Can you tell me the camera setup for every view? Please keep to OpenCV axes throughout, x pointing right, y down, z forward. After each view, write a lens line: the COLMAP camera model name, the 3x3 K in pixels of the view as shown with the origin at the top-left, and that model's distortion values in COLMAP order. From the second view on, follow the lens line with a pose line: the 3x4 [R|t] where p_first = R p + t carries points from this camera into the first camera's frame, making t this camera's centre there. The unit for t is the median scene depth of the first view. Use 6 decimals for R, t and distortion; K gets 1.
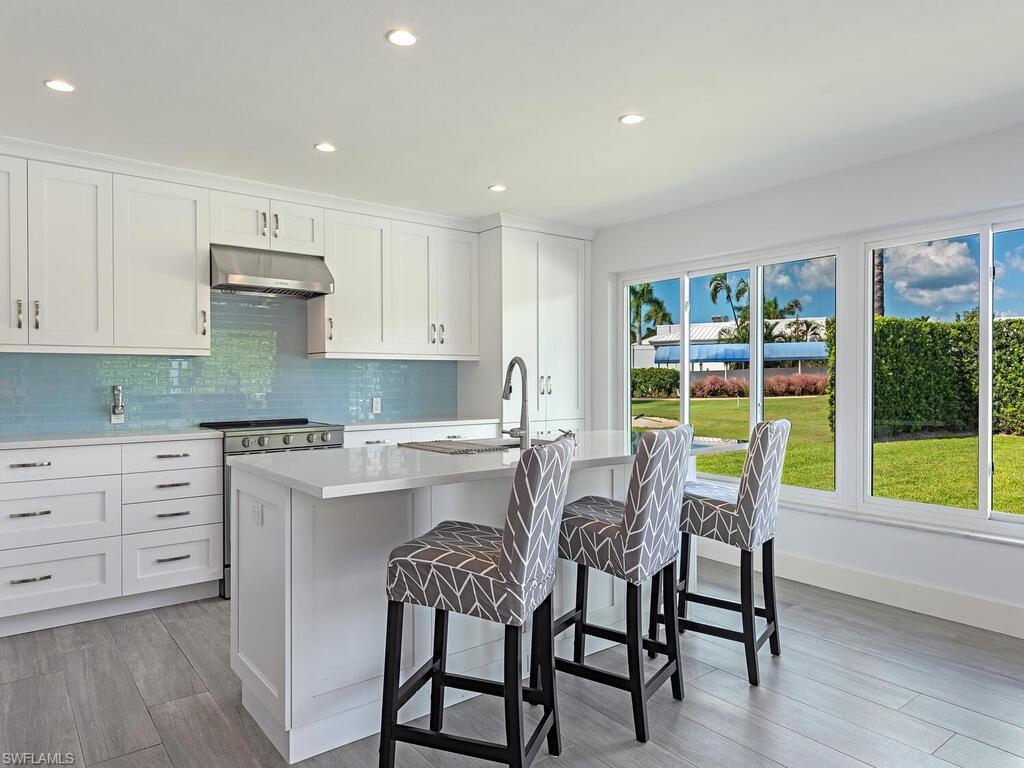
lens RADIAL K [[645.8, 0, 489.1], [0, 645.8, 383.8], [0, 0, 1]] dist [0.000201, -0.002373]
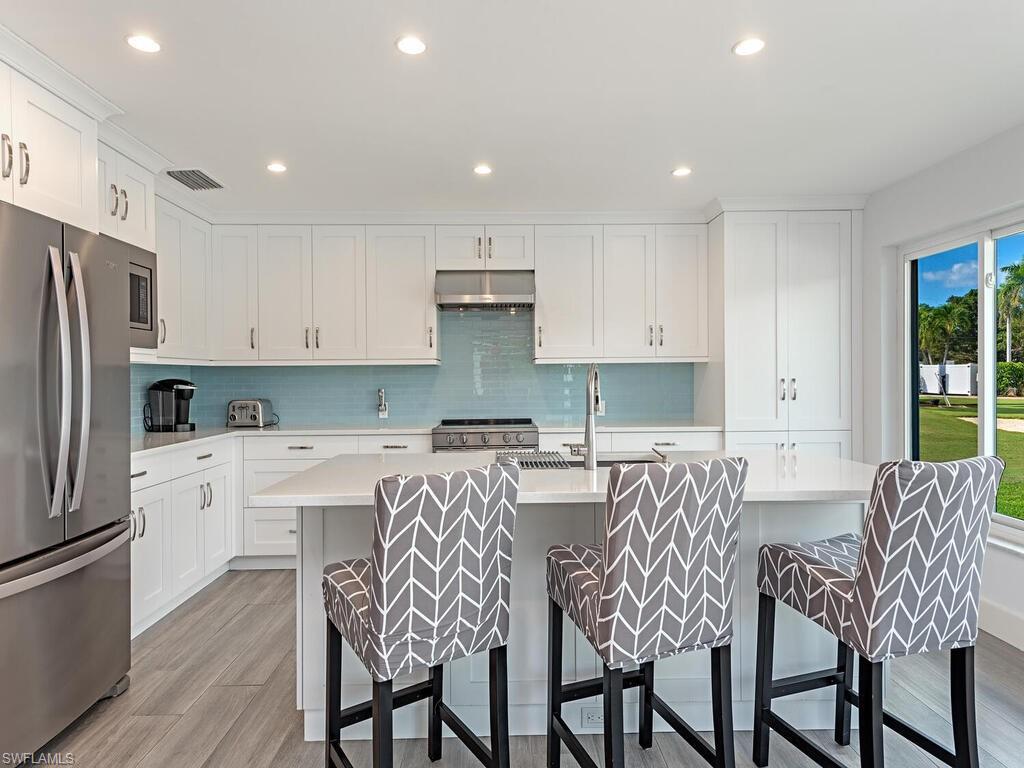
lens RADIAL K [[570.8, 0, 512.0], [0, 570.8, 384.0], [0, 0, 1]] dist [0.008732, -0.000463]
pose [[0.816164, 0.001742, -0.577818, 0.265401], [0.002475, 0.999976, 0.006511, -0.012328], [0.577815, -0.006744, 0.816140, 0.199250]]
